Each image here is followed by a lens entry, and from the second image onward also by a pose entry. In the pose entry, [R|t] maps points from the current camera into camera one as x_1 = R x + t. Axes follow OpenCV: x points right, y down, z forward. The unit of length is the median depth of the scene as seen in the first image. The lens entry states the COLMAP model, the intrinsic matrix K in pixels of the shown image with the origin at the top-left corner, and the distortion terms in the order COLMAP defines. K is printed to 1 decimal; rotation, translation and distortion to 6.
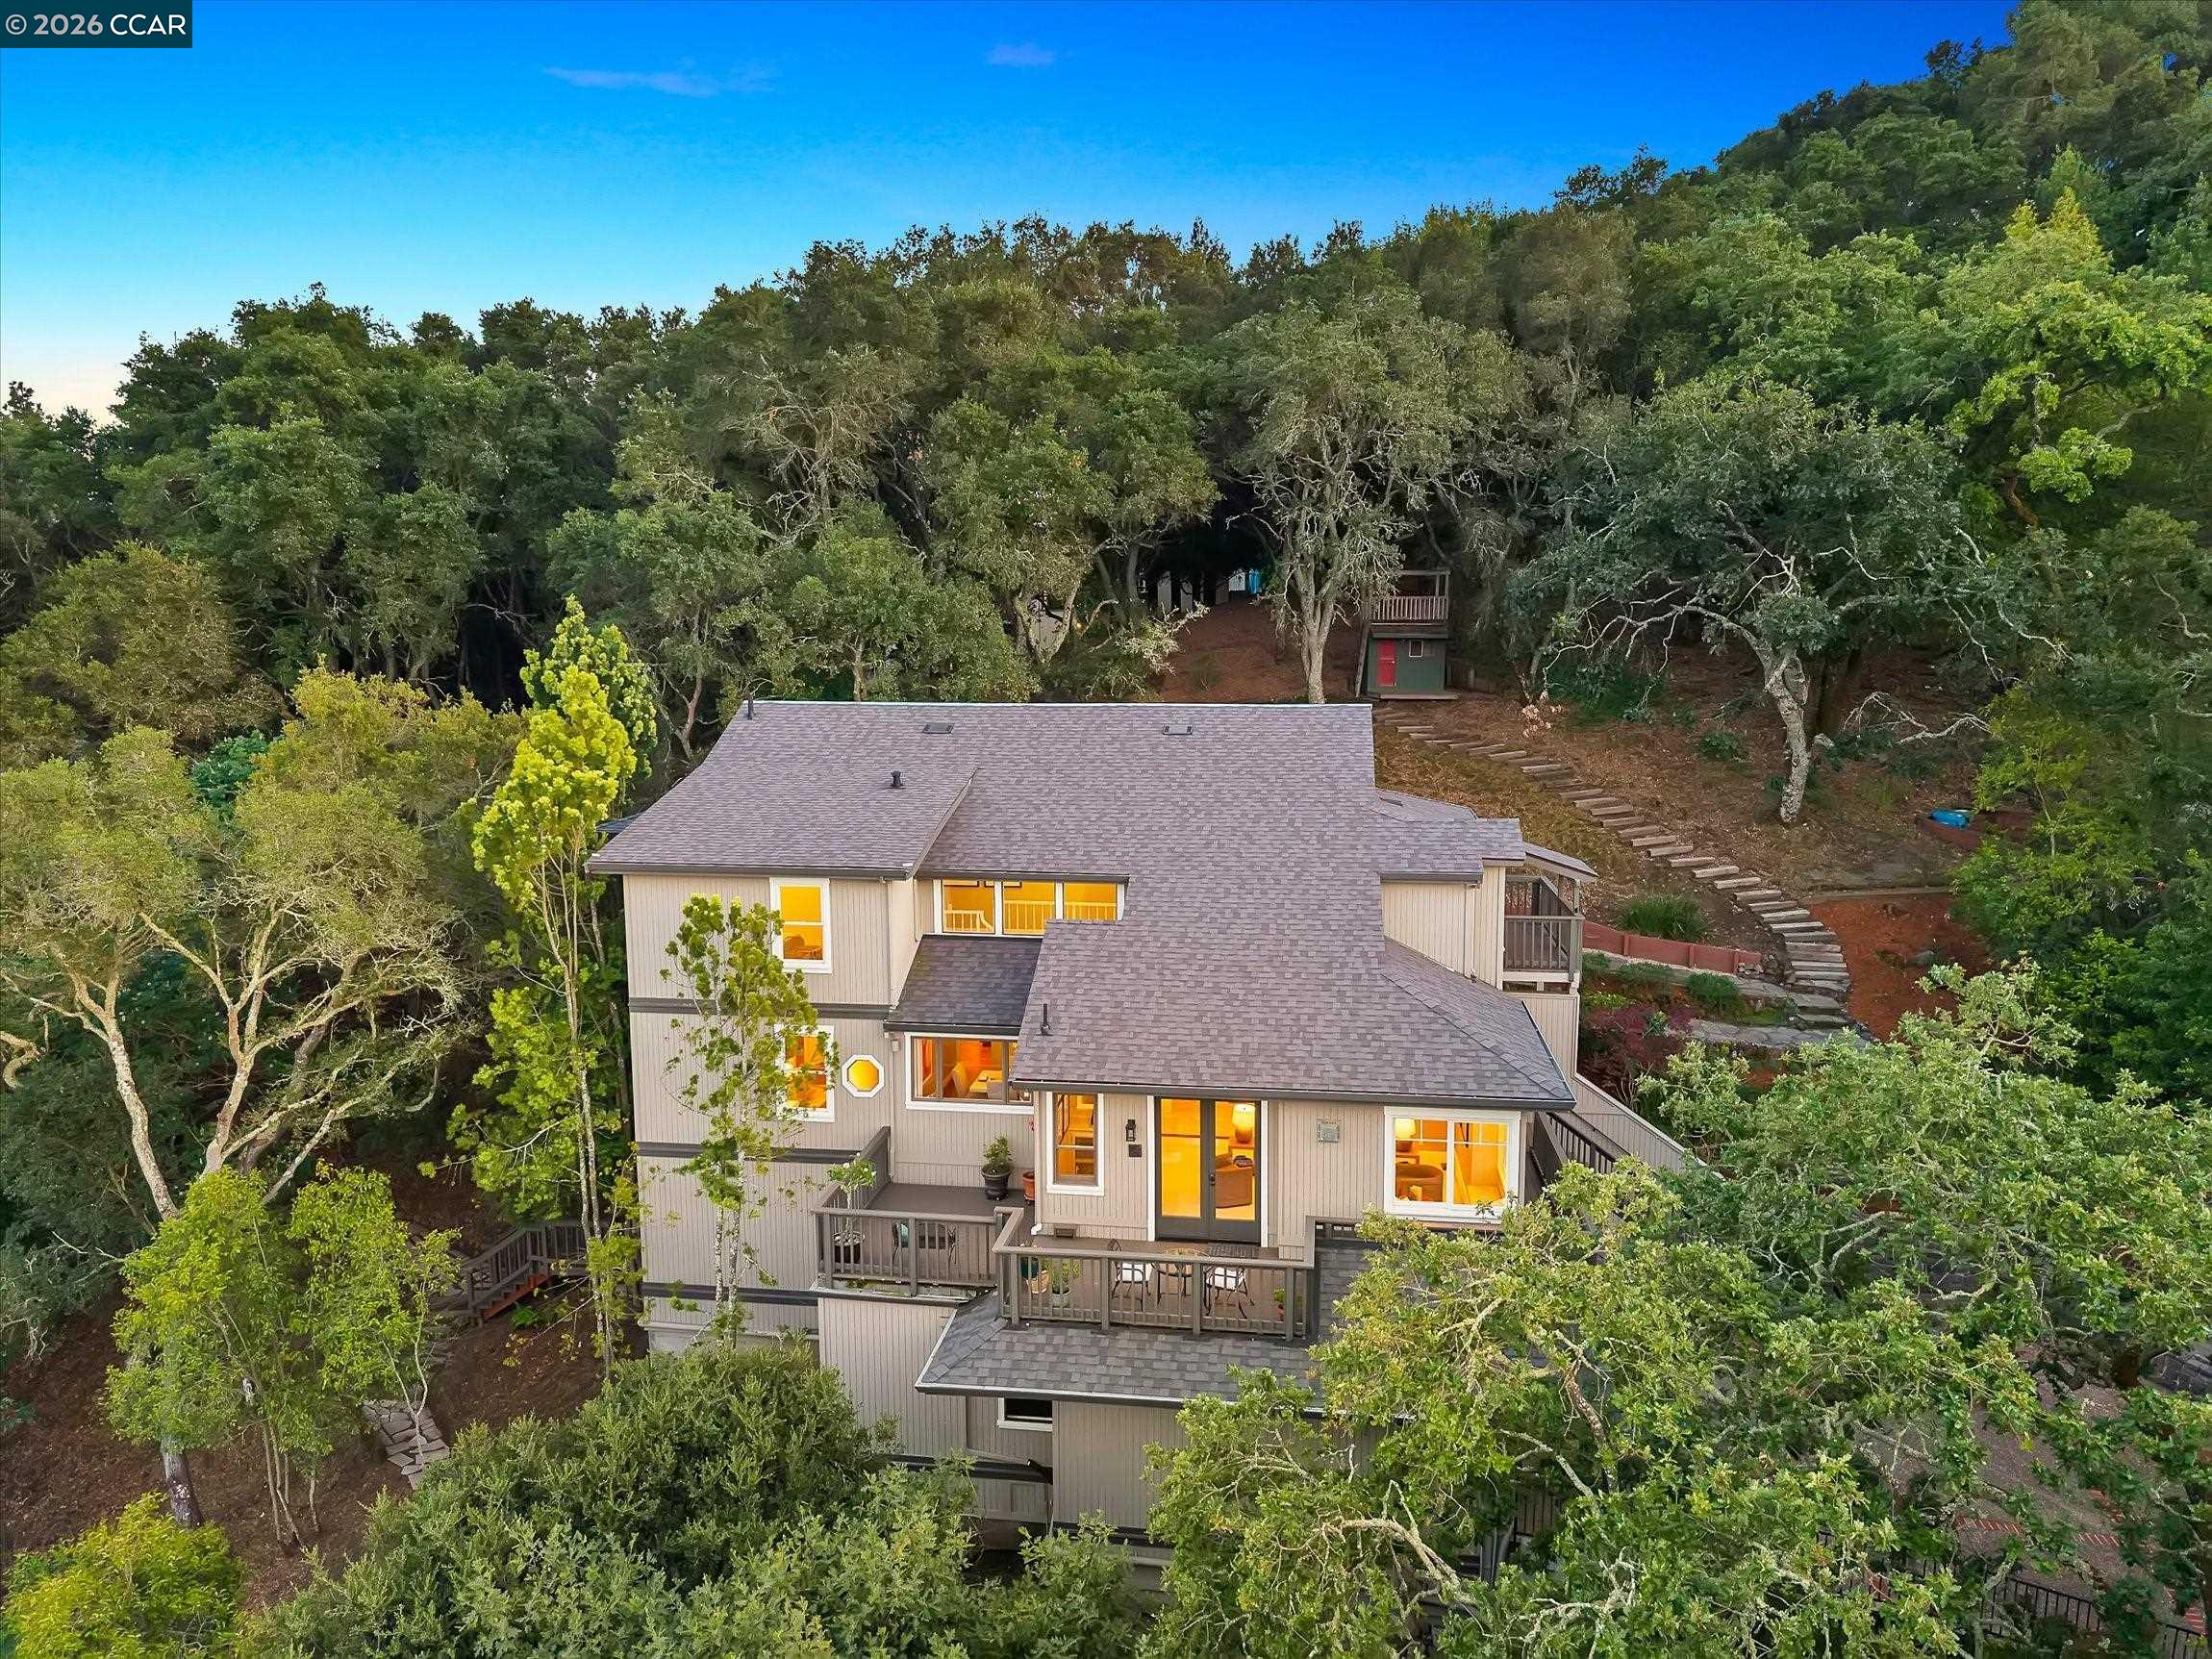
lens RADIAL K [[1497.8, 0, 1106.0], [0, 1497.8, 829.5], [0, 0, 1]] dist [-0.000488, -0.001417]
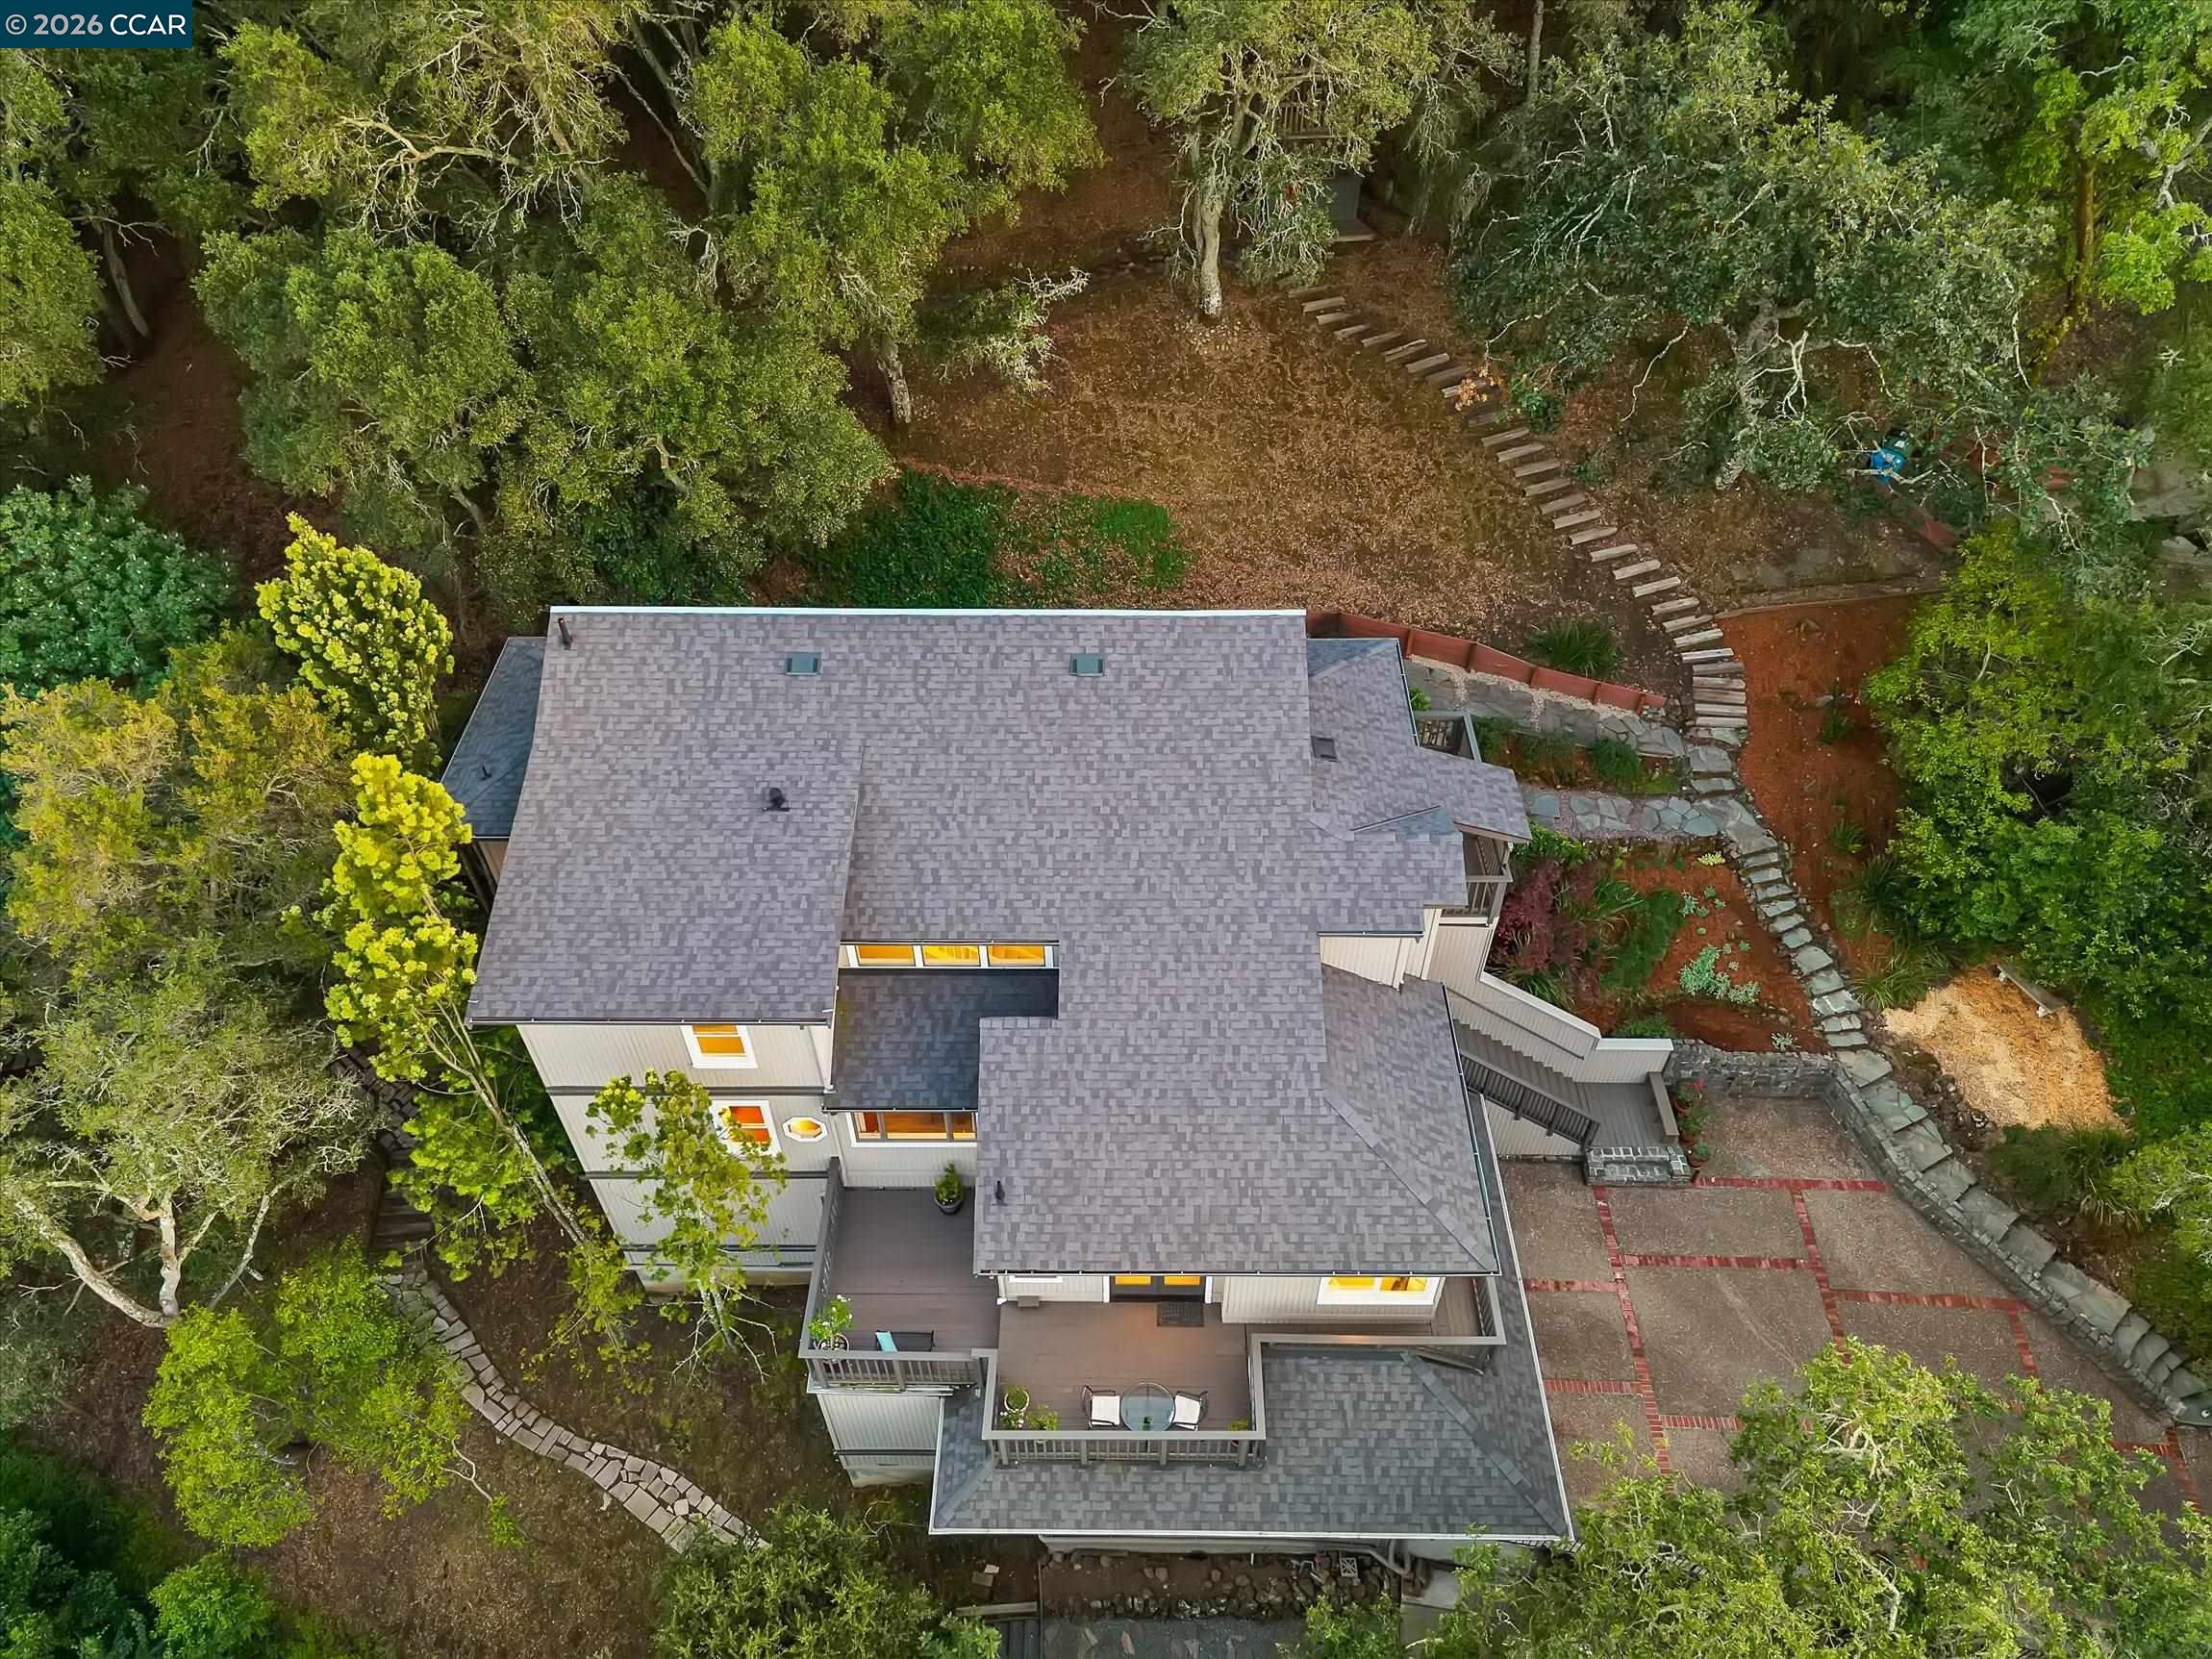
lens RADIAL K [[1497.8, 0, 1106.0], [0, 1497.8, 829.5], [0, 0, 1]] dist [-0.000488, -0.001417]
pose [[0.991118, -0.093767, 0.094298, -0.036961], [0.017145, 0.793281, 0.608614, -0.596878], [-0.131872, -0.601592, 0.787843, 0.293444]]
